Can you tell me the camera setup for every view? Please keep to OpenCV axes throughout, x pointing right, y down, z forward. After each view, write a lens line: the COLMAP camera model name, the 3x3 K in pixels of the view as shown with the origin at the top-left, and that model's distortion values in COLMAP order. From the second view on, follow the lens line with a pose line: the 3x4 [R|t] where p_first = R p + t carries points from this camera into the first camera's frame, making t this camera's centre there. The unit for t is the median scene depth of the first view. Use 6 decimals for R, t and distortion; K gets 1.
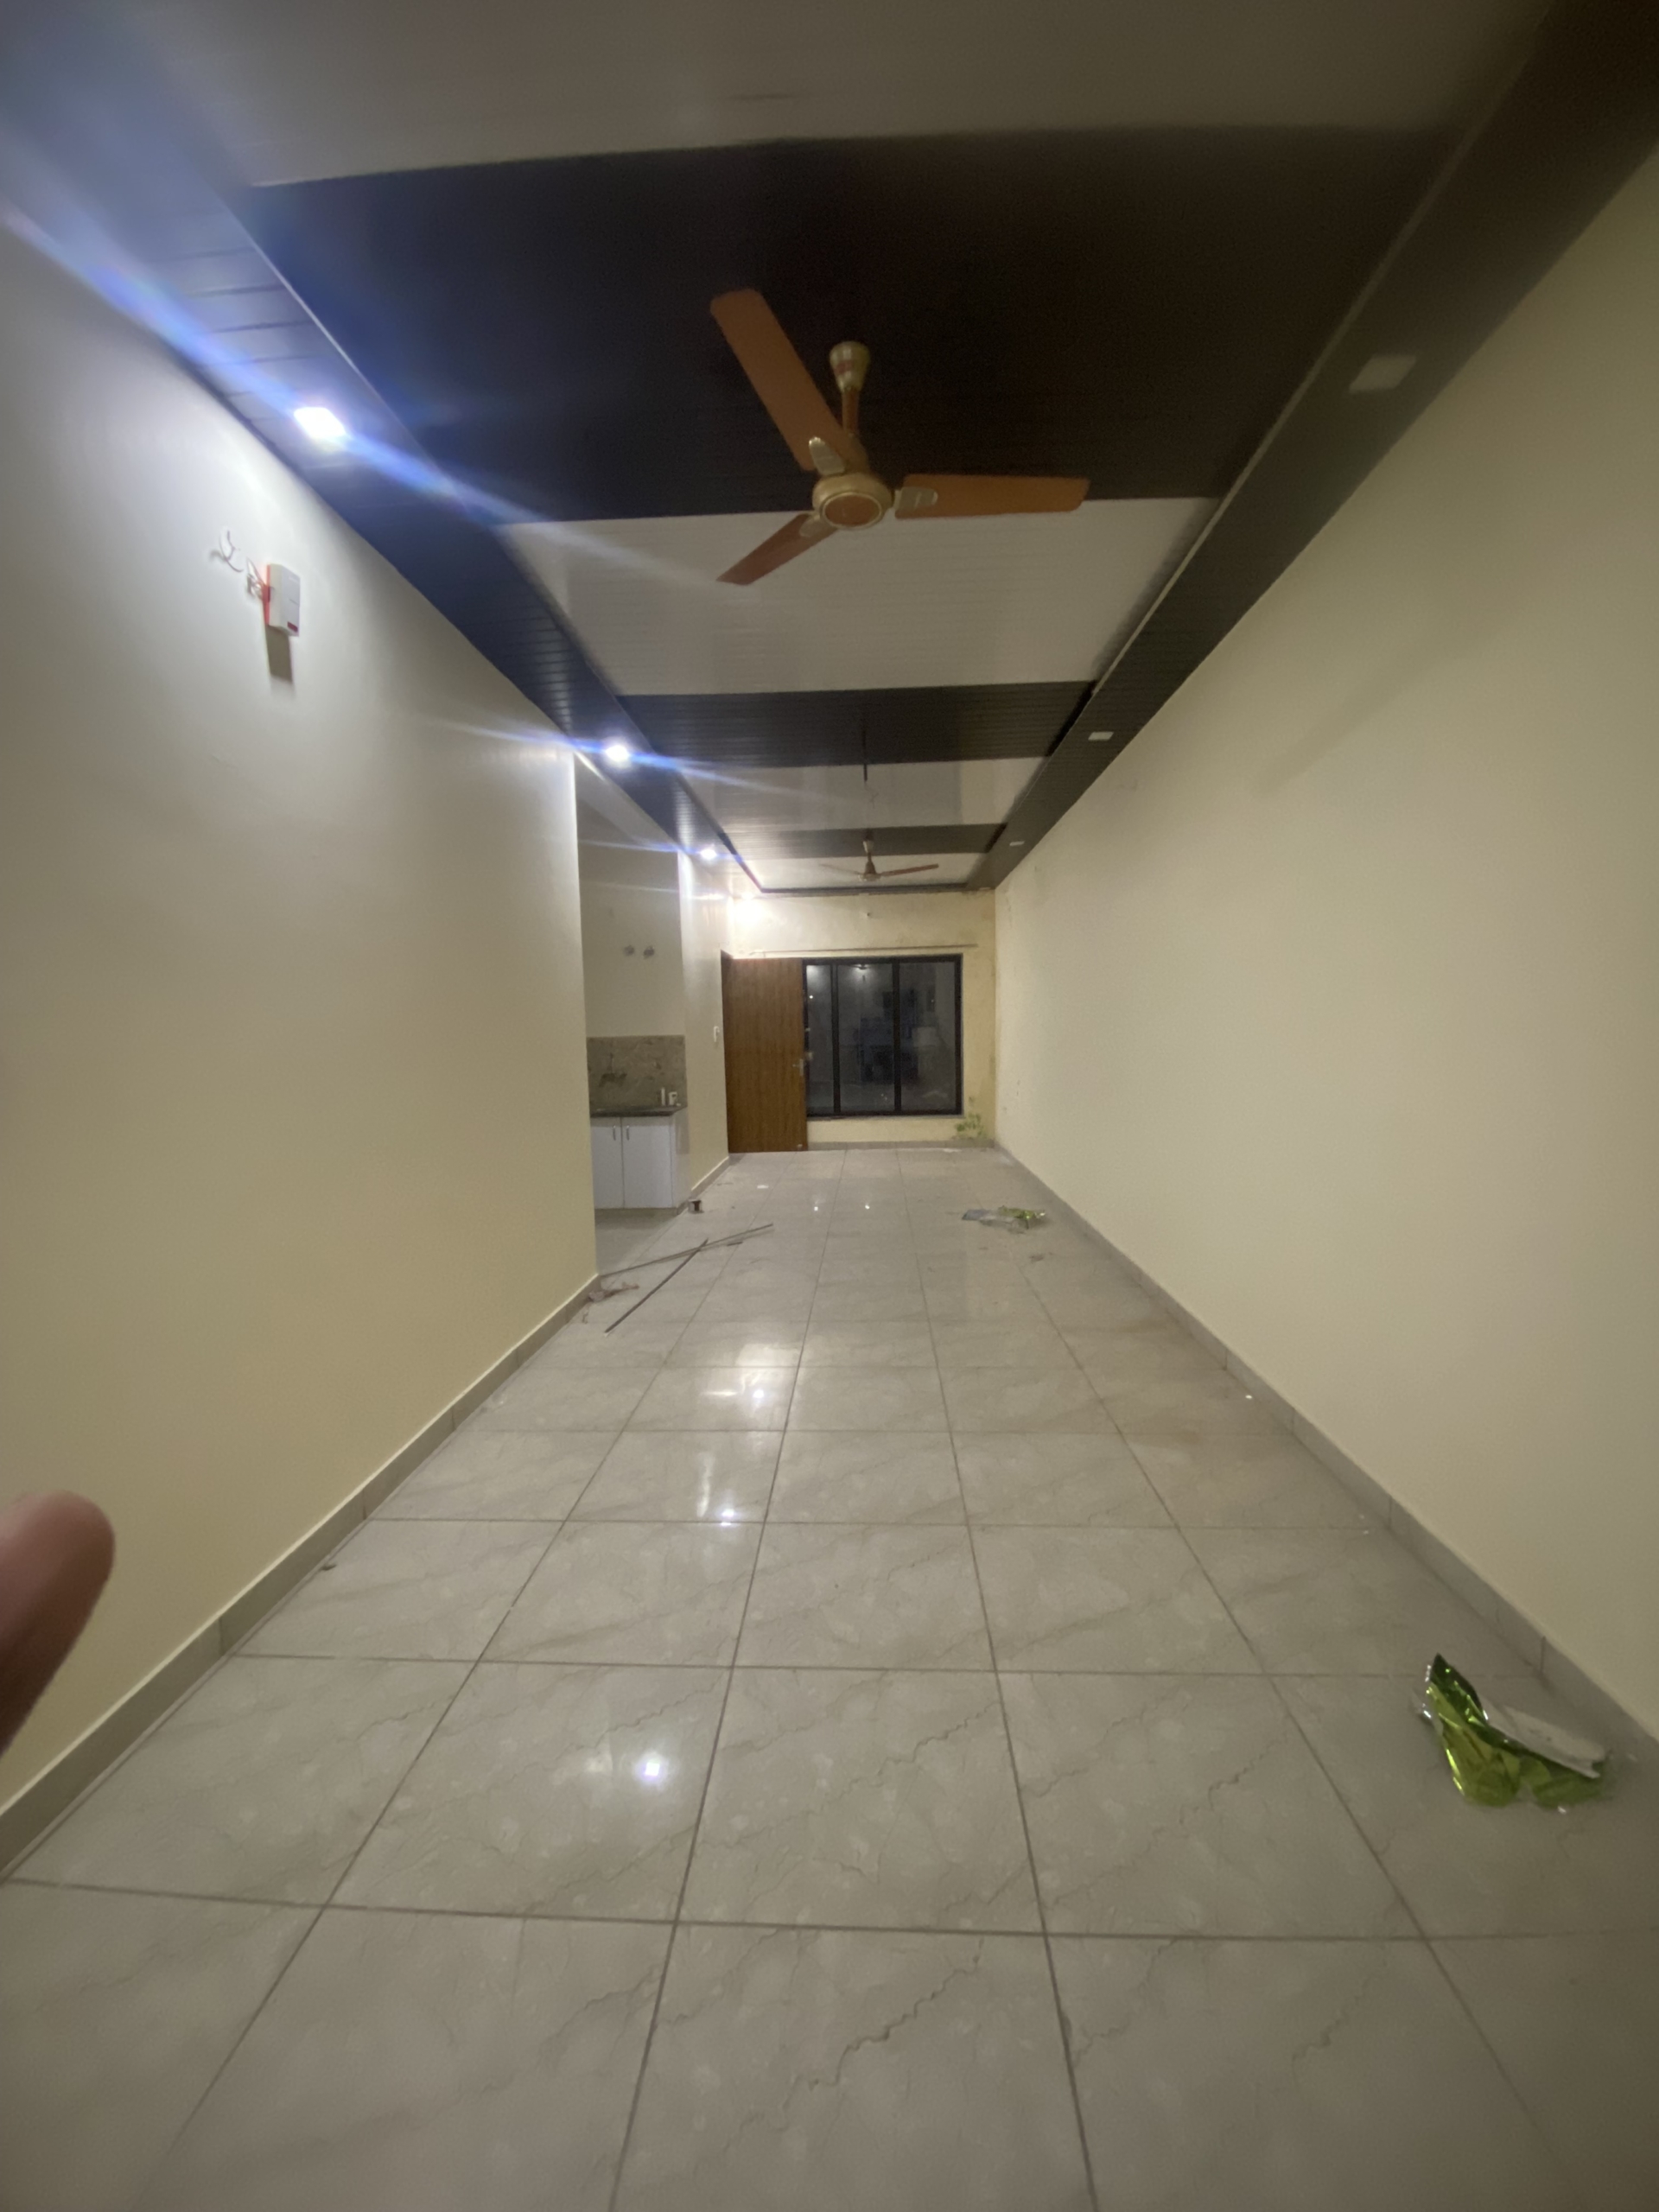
lens RADIAL K [[892.9, 0, 826.4], [0, 892.9, 1101.3], [0, 0, 1]] dist [-0.004523, -0.001445]
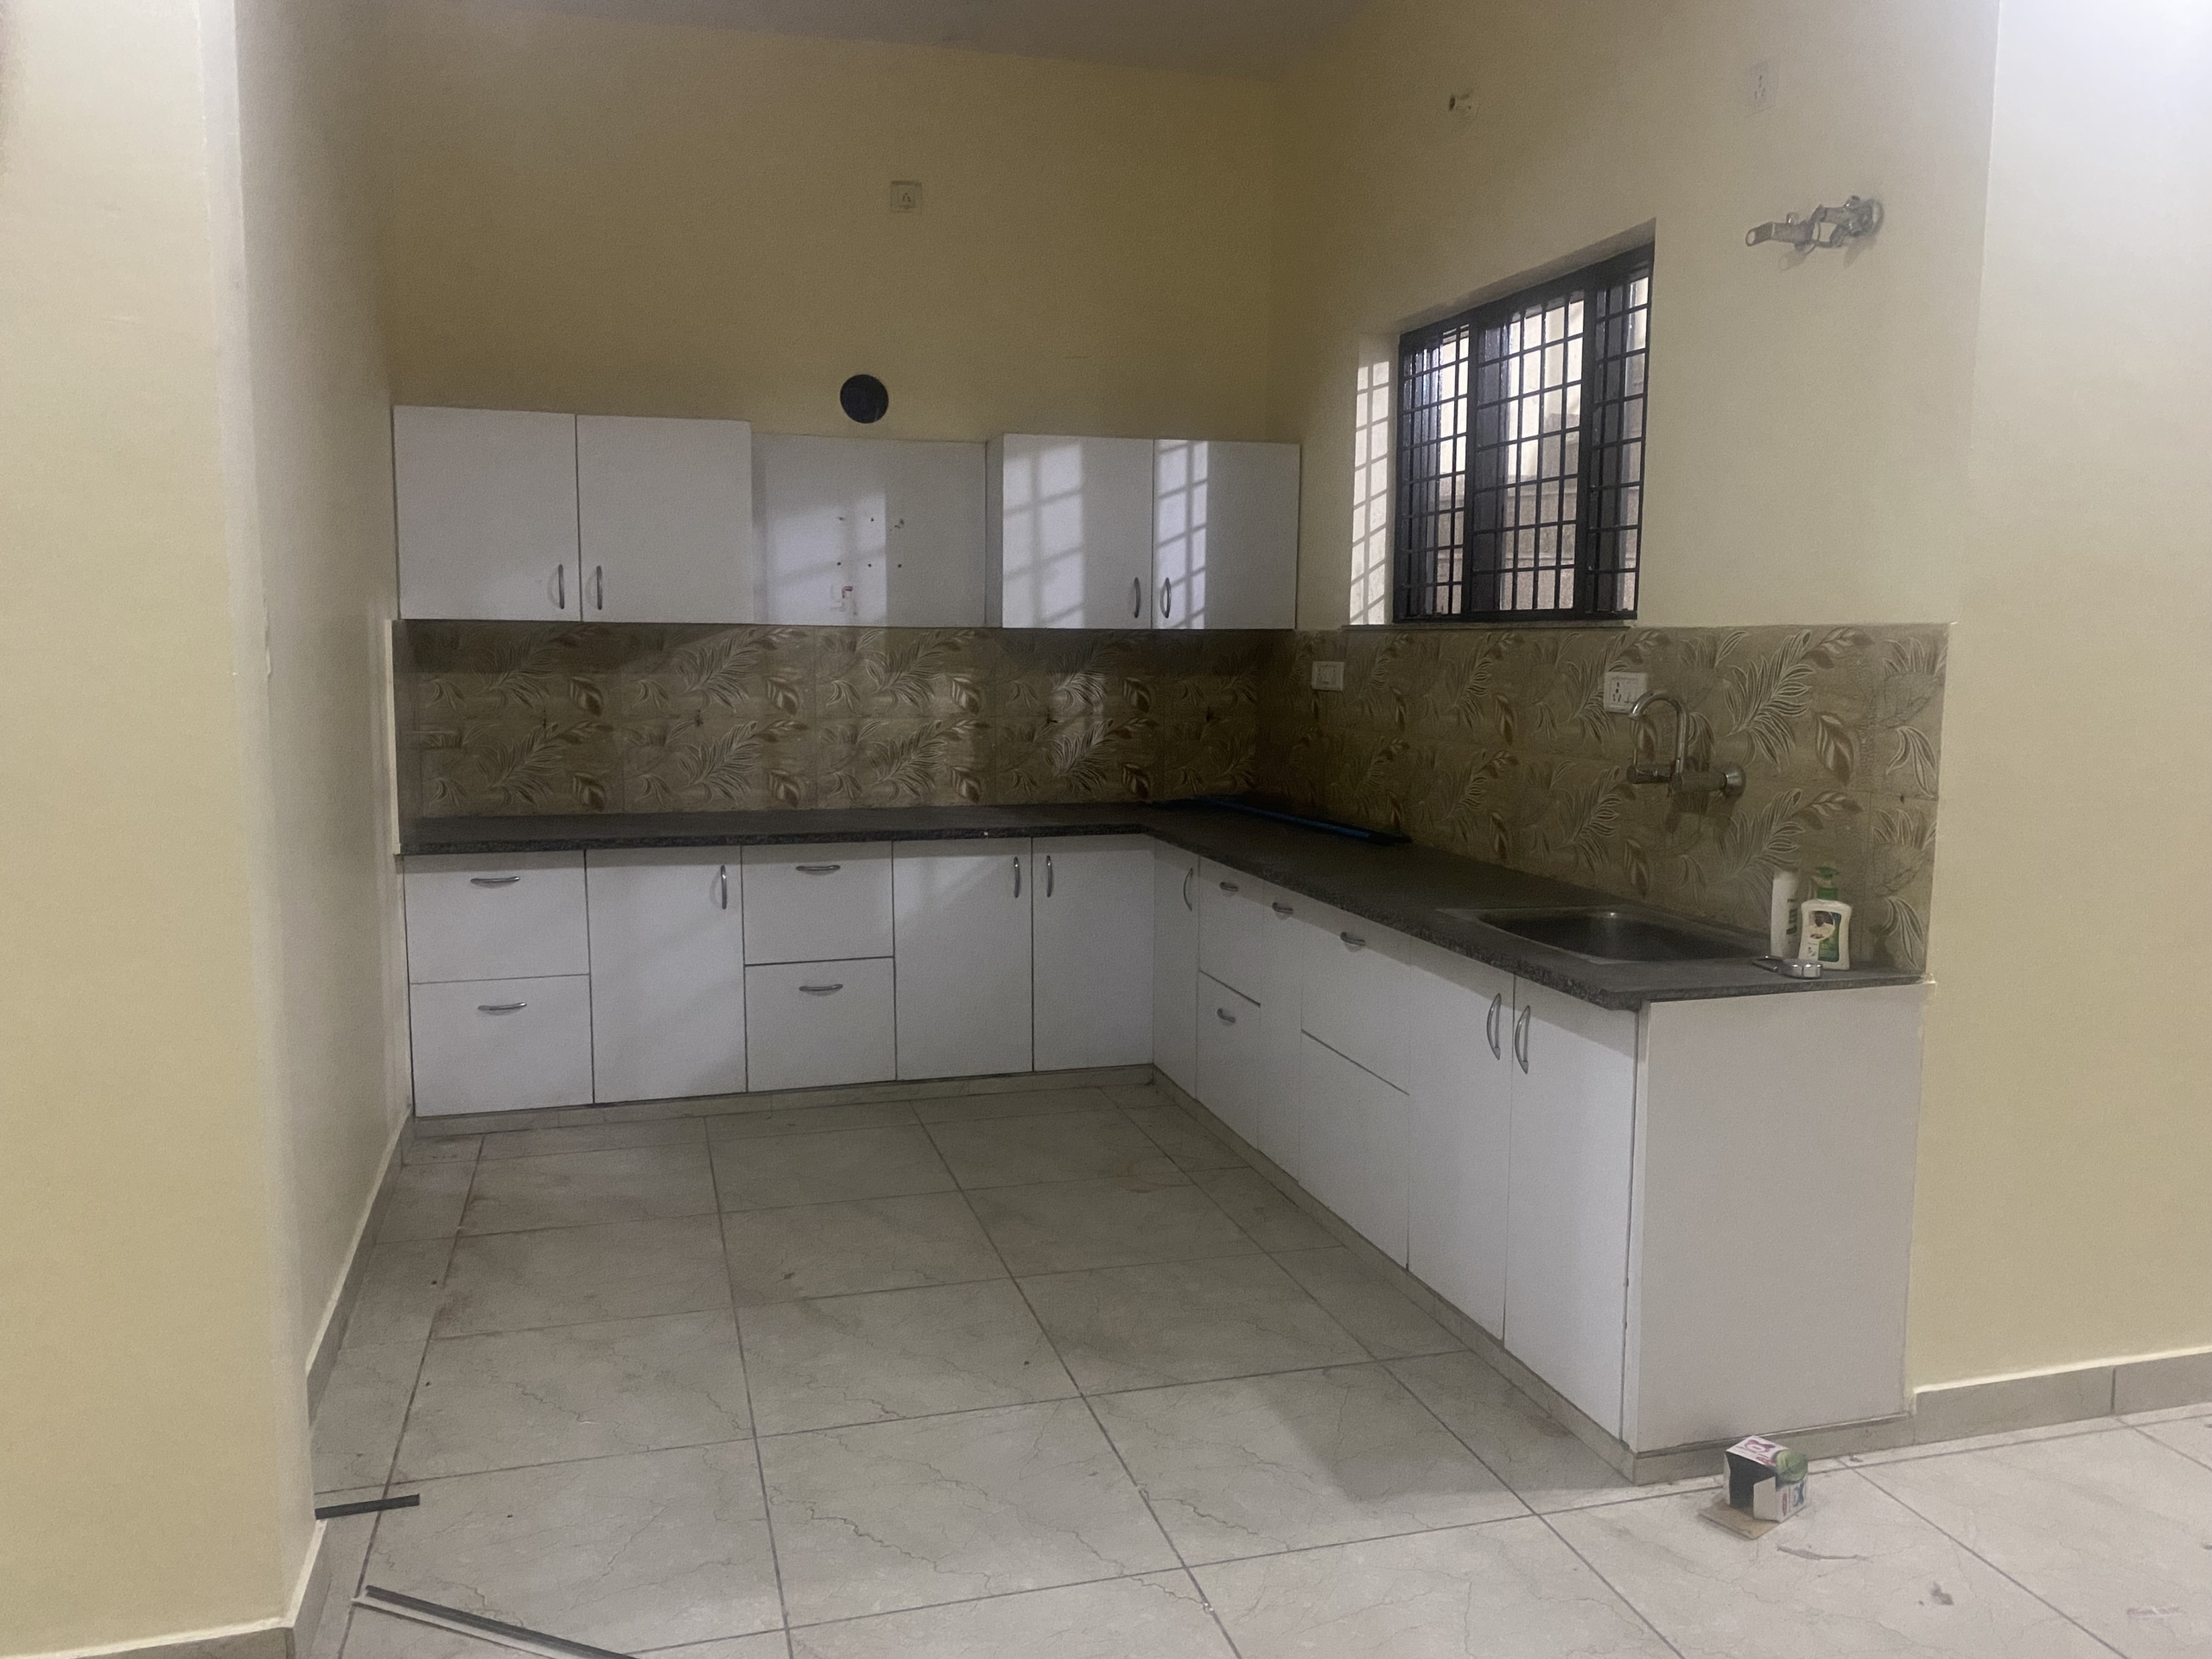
lens RADIAL K [[1701.2, 0, 1101.6], [0, 1701.2, 839.8], [0, 0, 1]] dist [-0.044252, 0.073130]
pose [[0.319372, 0.146147, -0.936292, 0.136392], [-0.085325, 0.988458, 0.125185, -0.058548], [0.943780, 0.039908, 0.328156, 0.706653]]
